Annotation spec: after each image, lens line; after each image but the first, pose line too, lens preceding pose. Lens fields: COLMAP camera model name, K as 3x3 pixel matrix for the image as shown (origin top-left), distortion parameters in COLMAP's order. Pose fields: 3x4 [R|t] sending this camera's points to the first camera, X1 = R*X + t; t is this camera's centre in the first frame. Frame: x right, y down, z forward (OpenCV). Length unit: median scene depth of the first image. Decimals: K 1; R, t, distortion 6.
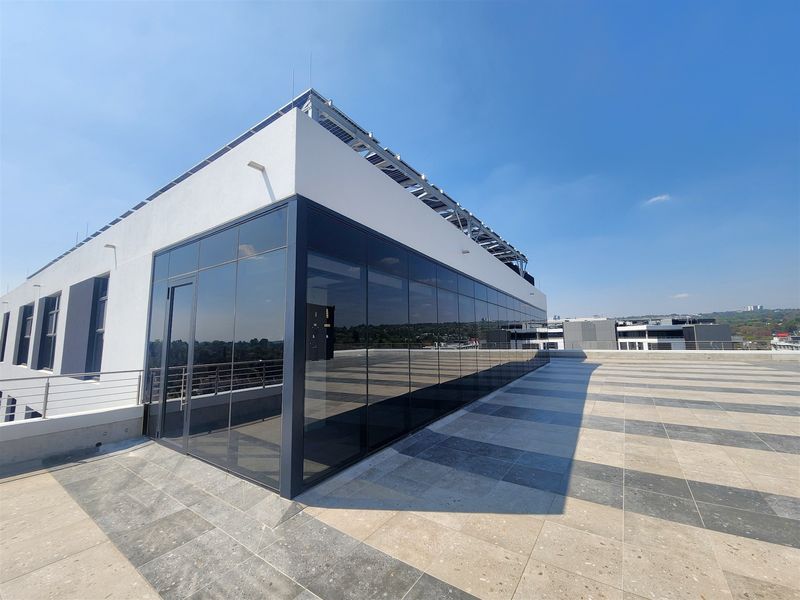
lens RADIAL K [[323.9, 0, 400.0], [0, 323.9, 300.0], [0, 0, 1]] dist [0.000300, -0.000028]
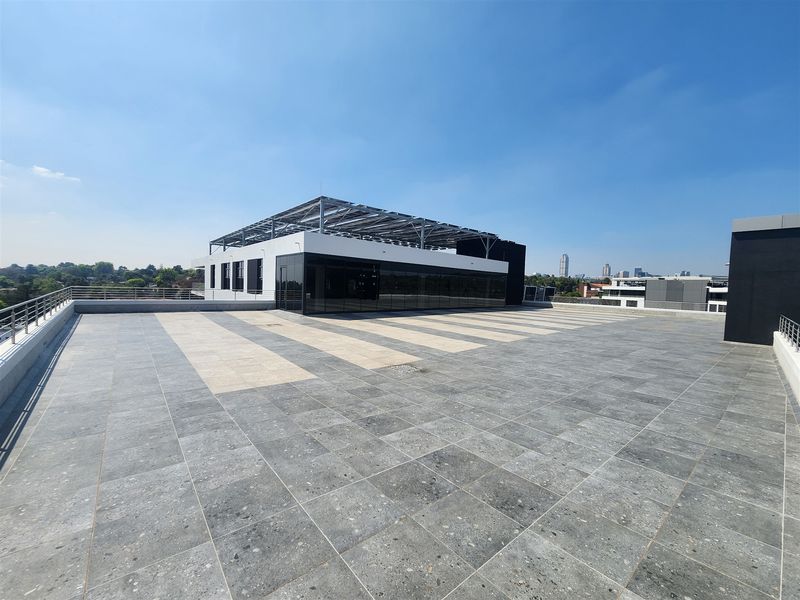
lens RADIAL K [[323.9, 0, 400.0], [0, 323.9, 300.0], [0, 0, 1]] dist [0.000300, -0.000028]
pose [[0.961428, 0.056926, -0.269100, 0.088795], [-0.014204, 0.987319, 0.158110, -0.015404], [0.274688, -0.148189, 0.950045, -0.120538]]
